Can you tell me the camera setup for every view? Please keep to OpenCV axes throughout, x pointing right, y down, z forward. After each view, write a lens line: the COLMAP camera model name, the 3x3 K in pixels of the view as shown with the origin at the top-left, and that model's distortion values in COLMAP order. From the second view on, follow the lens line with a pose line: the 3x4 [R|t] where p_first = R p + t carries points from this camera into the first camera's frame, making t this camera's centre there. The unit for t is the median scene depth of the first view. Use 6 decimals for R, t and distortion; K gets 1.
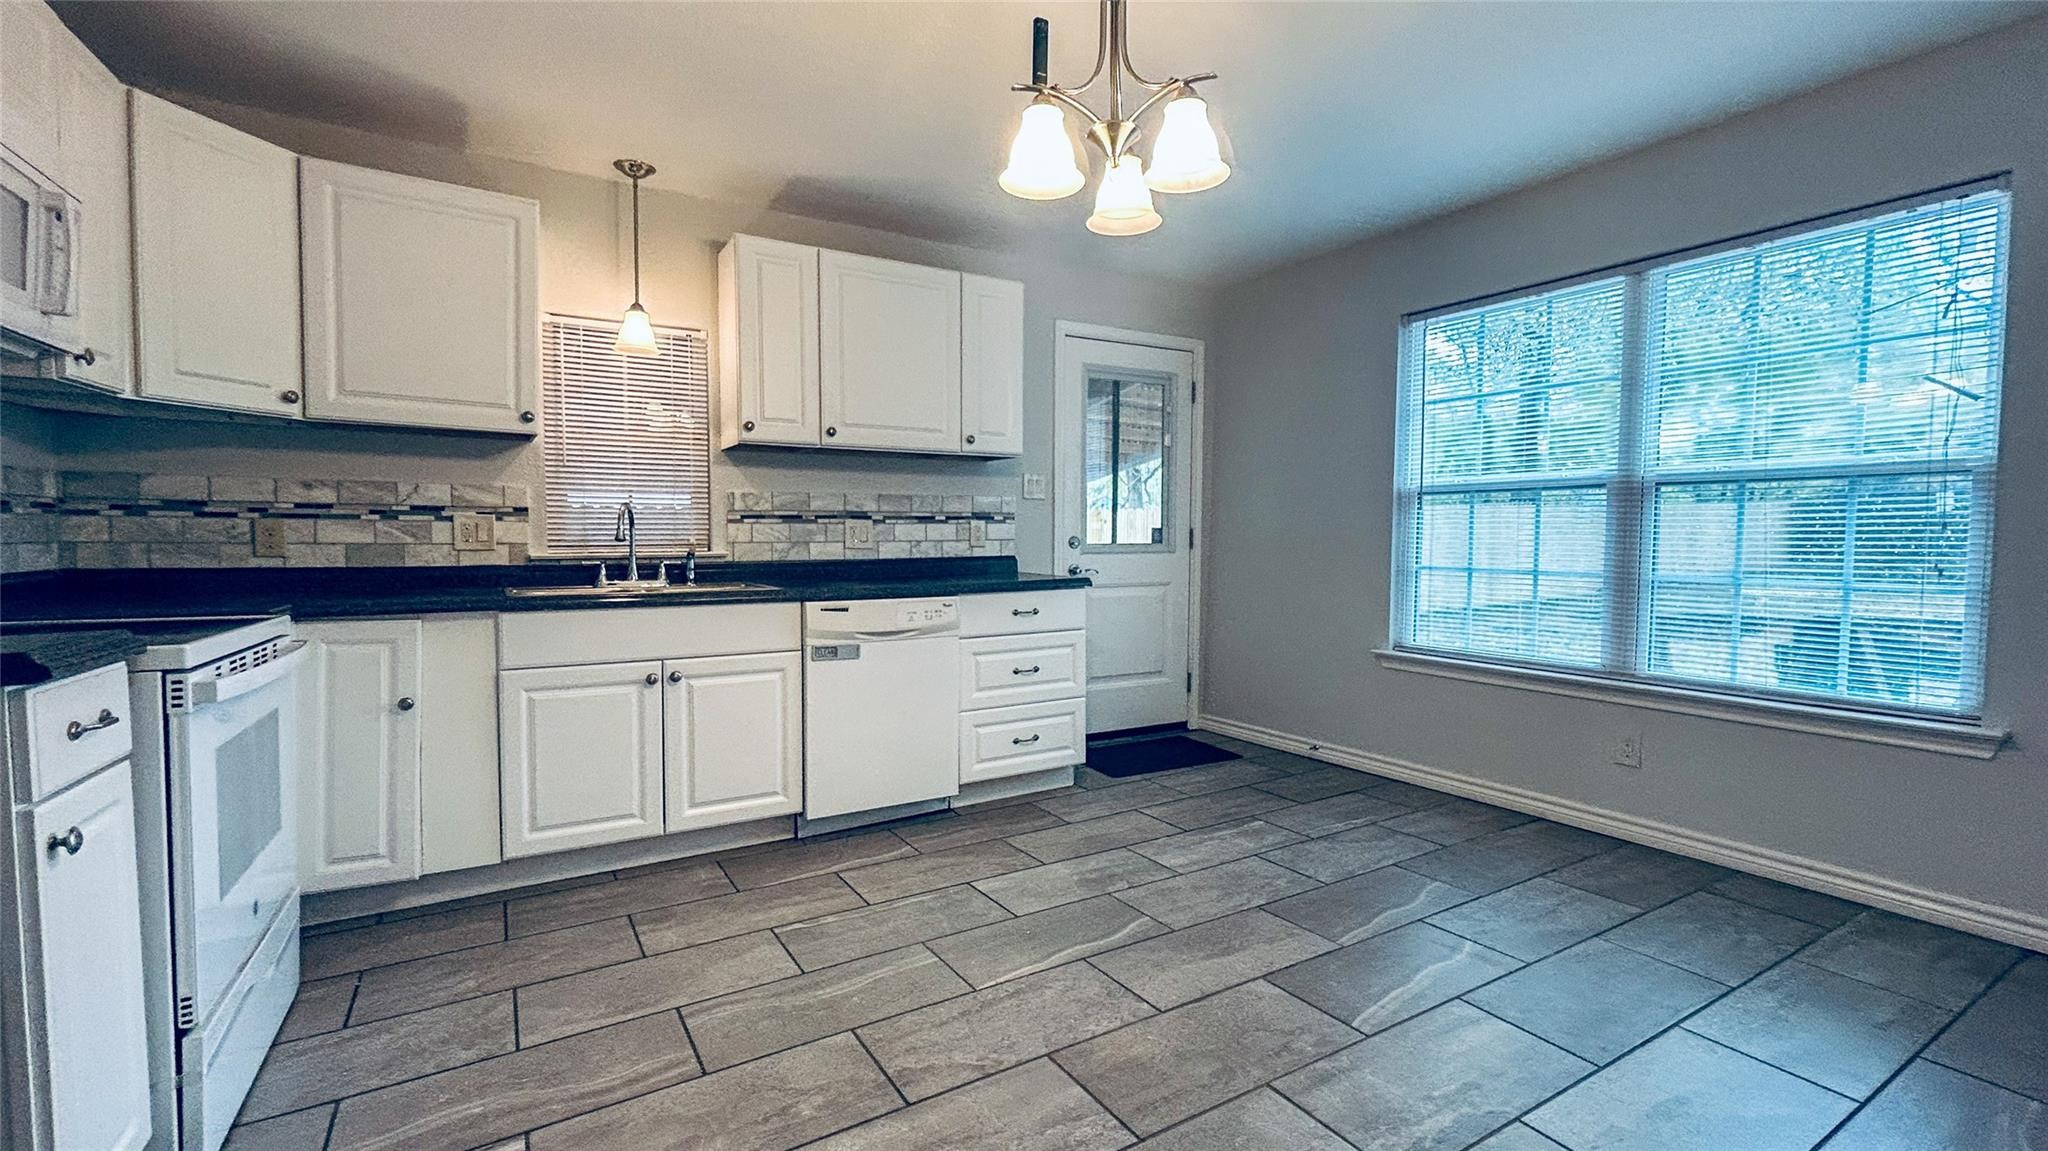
lens RADIAL K [[867.3, 0, 1024.0], [0, 867.3, 575.5], [0, 0, 1]] dist [0.000744, -0.000126]
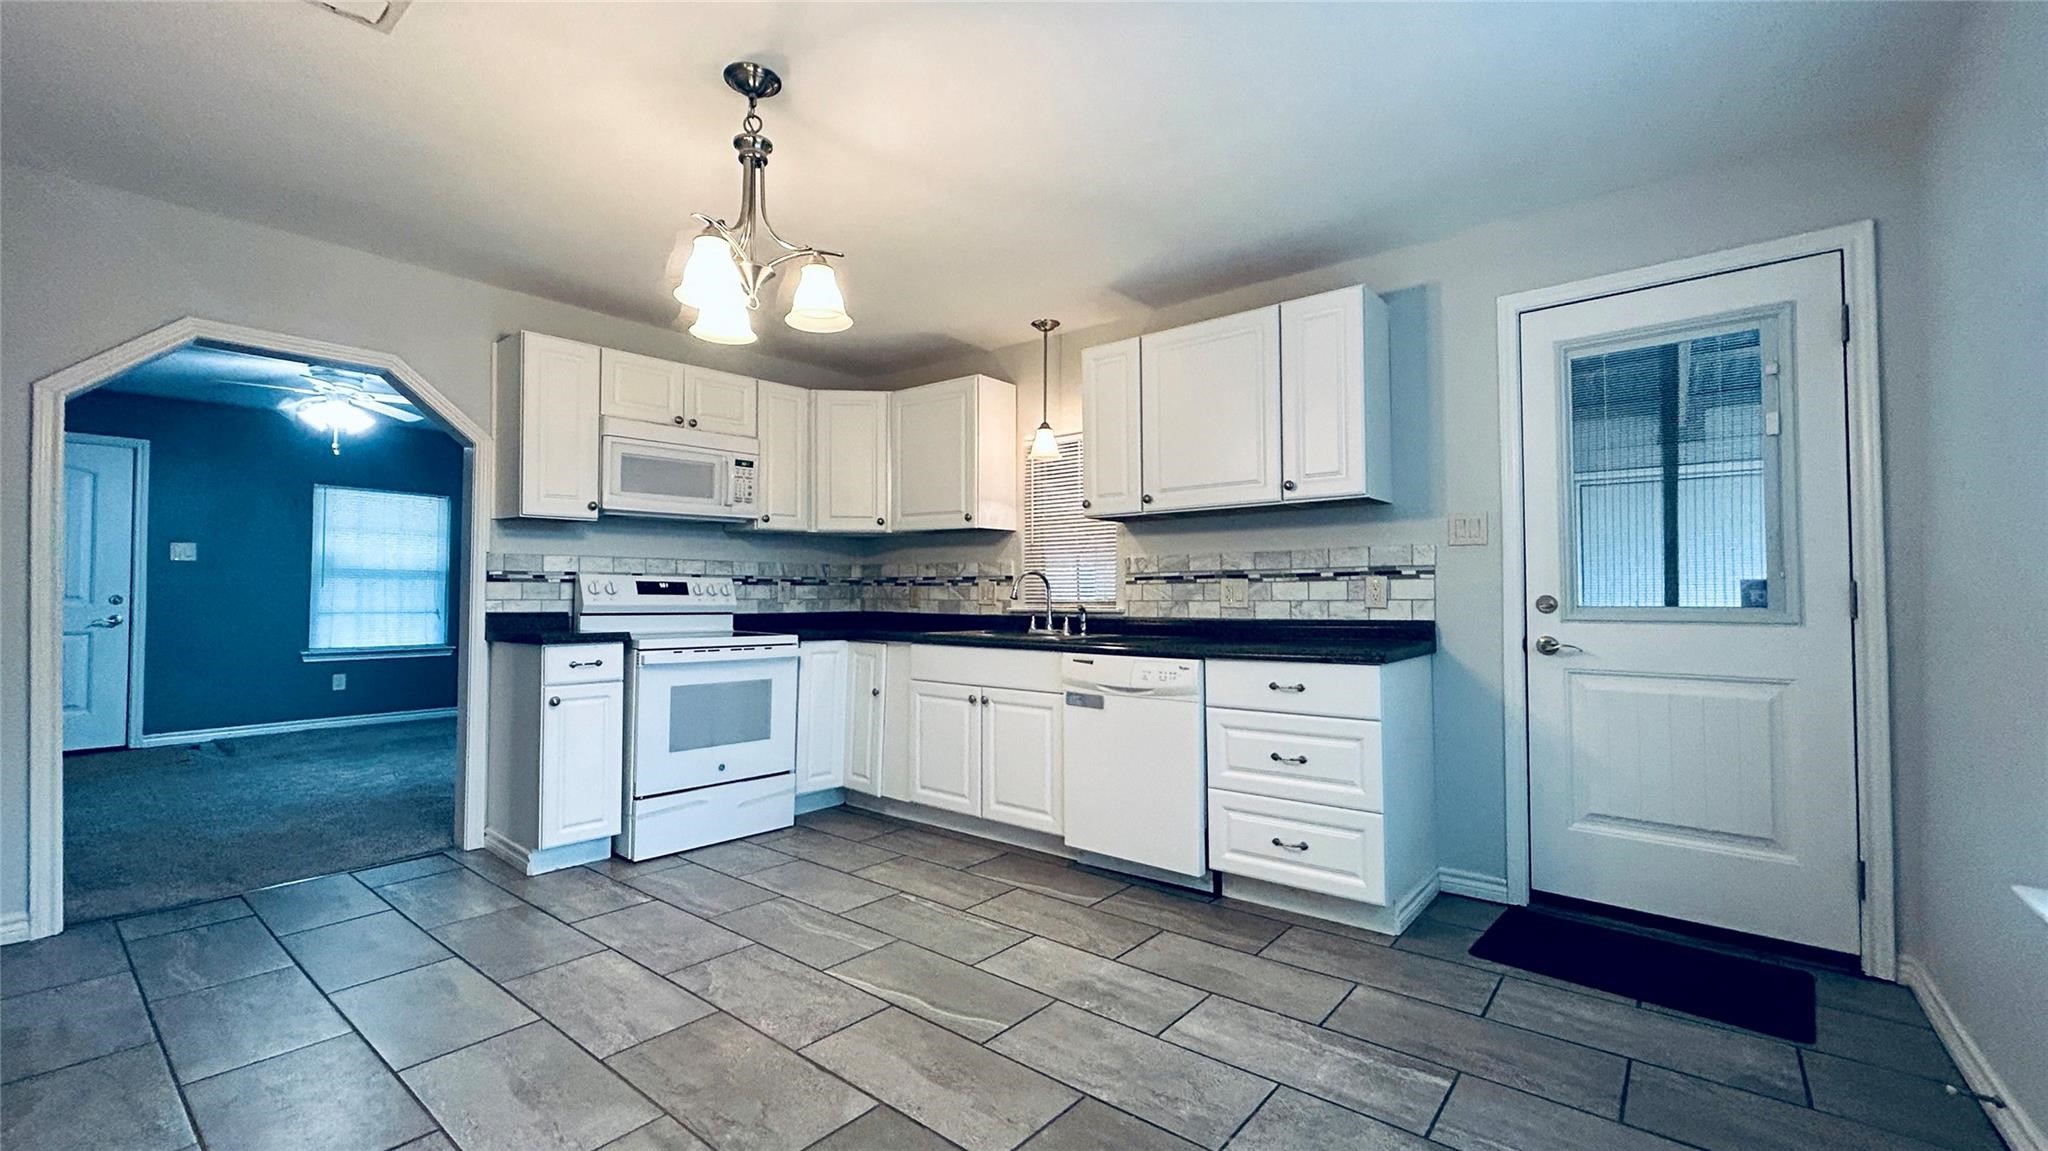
lens RADIAL K [[821.9, 0, 1016.5], [0, 821.9, 573.2], [0, 0, 1]] dist [0.000498, -0.000024]
pose [[0.343260, -0.026752, -0.938859, 0.715208], [-0.042521, 0.998127, -0.043987, -0.022794], [0.938277, 0.055021, 0.341480, 0.528647]]
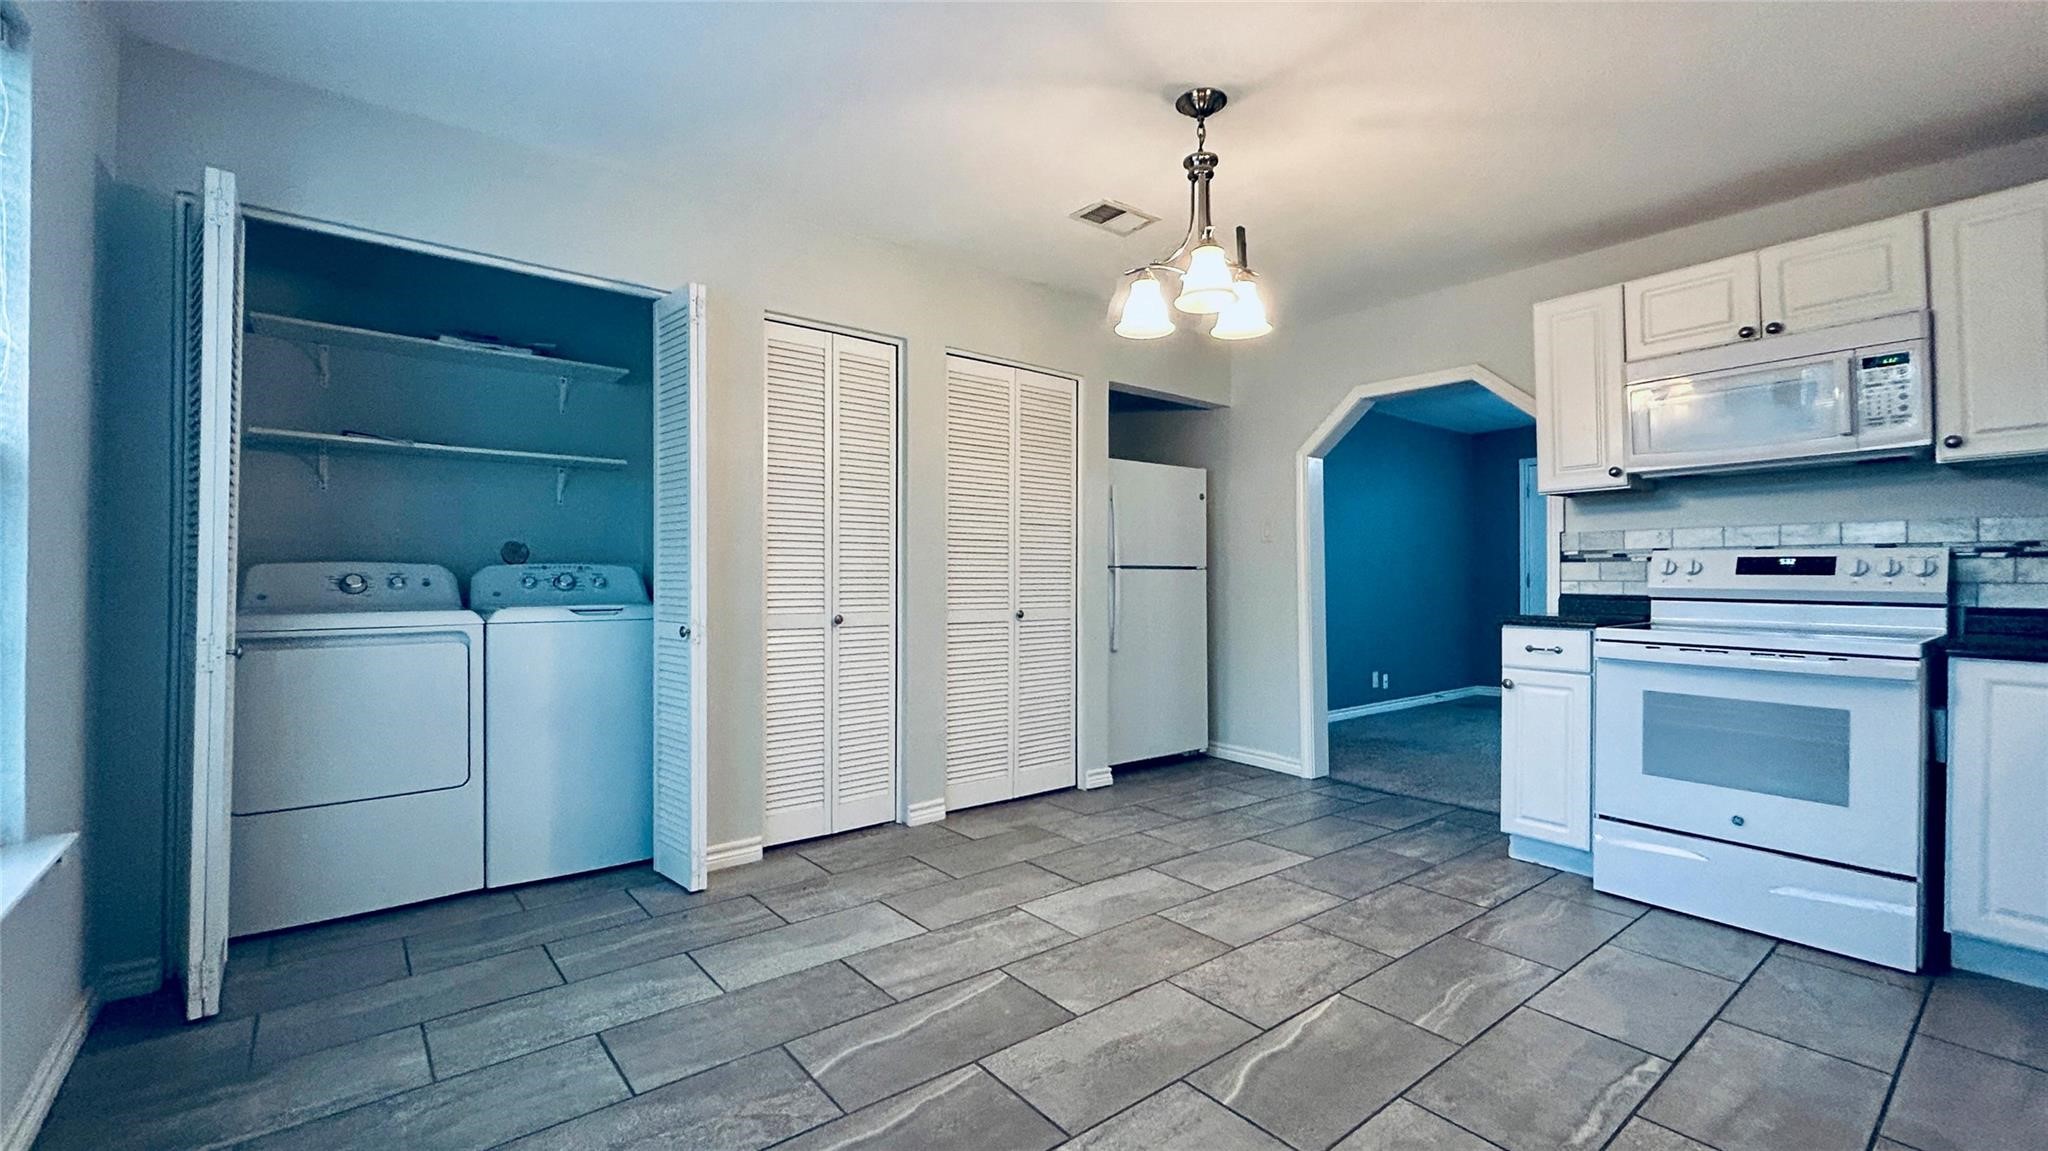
lens RADIAL K [[867.3, 0, 1024.0], [0, 867.3, 575.5], [0, 0, 1]] dist [0.000744, -0.000126]
pose [[-0.987822, -0.008113, -0.155379, 0.317038], [-0.014303, 0.999146, 0.038766, -0.046286], [0.154932, 0.040517, -0.987094, 1.254025]]
